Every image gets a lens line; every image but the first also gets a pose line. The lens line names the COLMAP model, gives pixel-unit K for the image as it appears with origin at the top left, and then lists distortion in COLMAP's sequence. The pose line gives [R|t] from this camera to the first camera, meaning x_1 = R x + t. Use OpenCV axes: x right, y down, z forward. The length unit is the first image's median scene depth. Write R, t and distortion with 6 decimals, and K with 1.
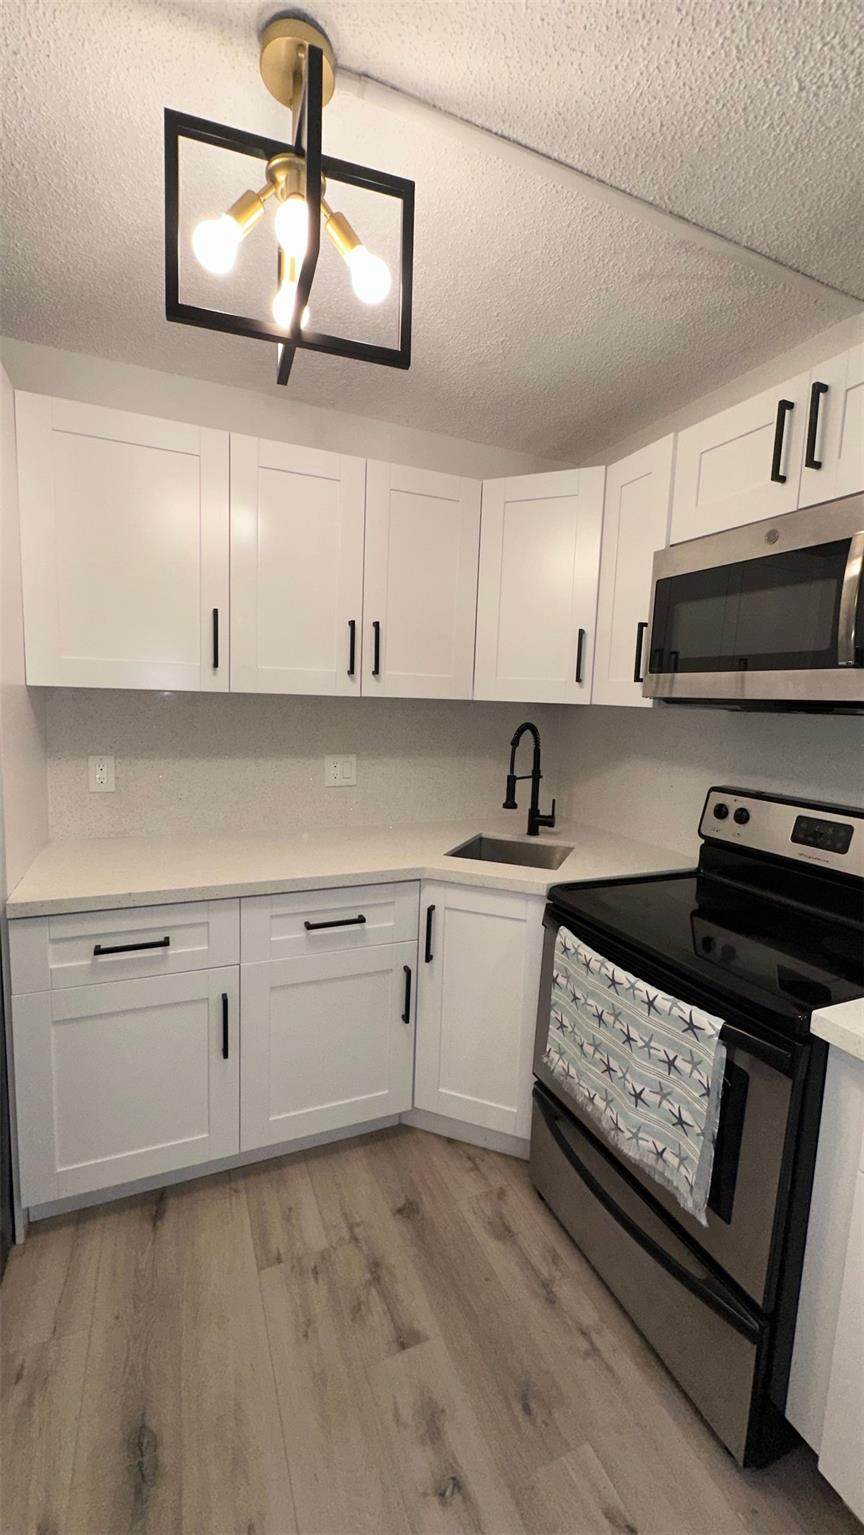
lens RADIAL K [[613.0, 0, 432.1], [0, 613.0, 769.2], [0, 0, 1]] dist [-0.005433, 0.001792]
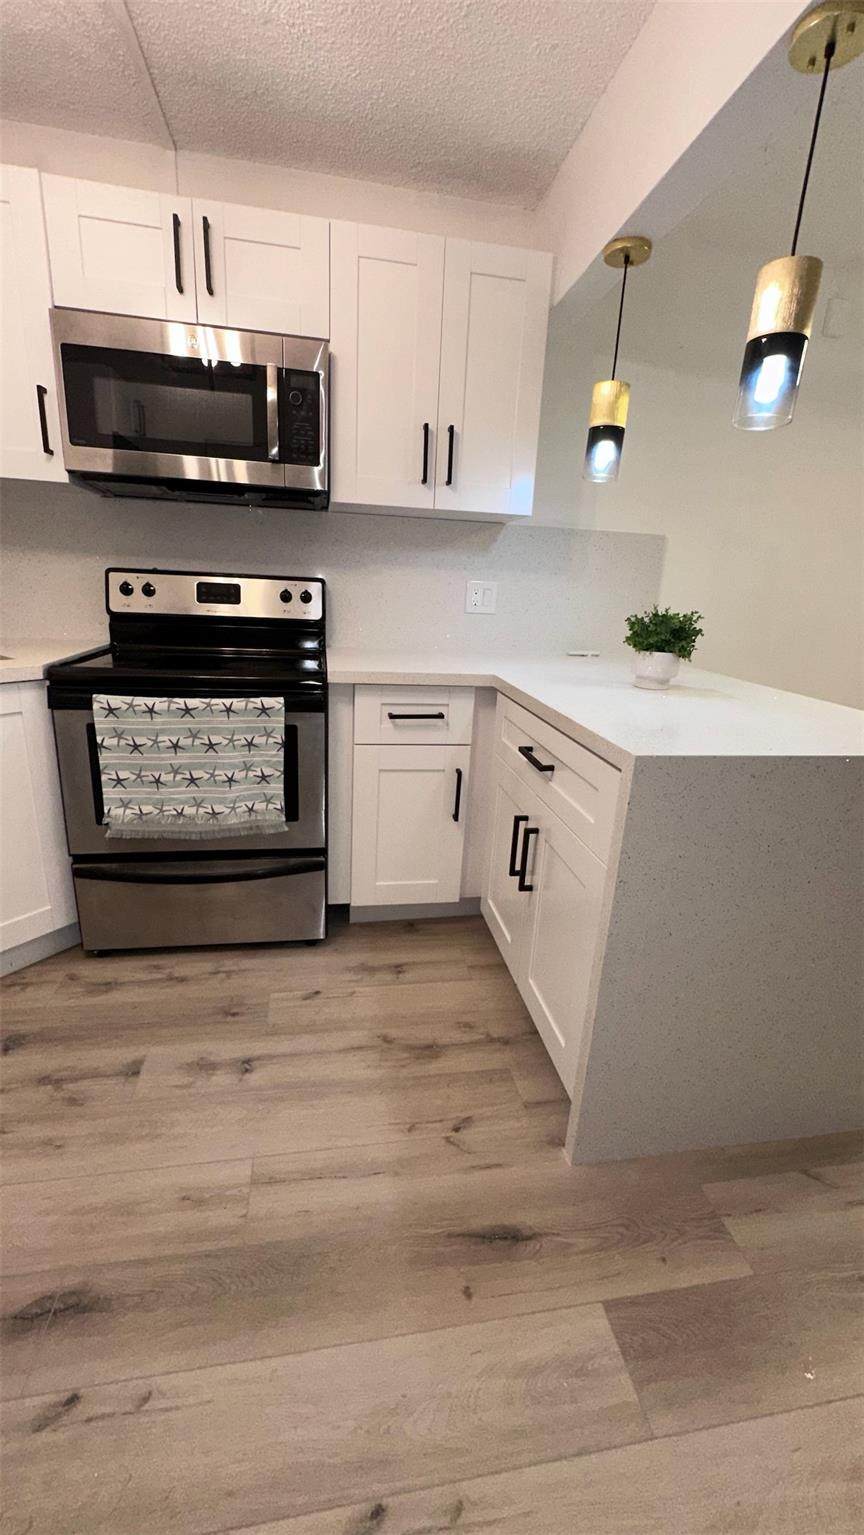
lens RADIAL K [[613.0, 0, 434.9], [0, 613.0, 769.1], [0, 0, 1]] dist [-0.005433, 0.001792]
pose [[0.231754, -0.302723, 0.924472, -0.654977], [0.069787, 0.953071, 0.294593, 0.107723], [-0.970268, -0.003757, 0.242004, 0.172696]]
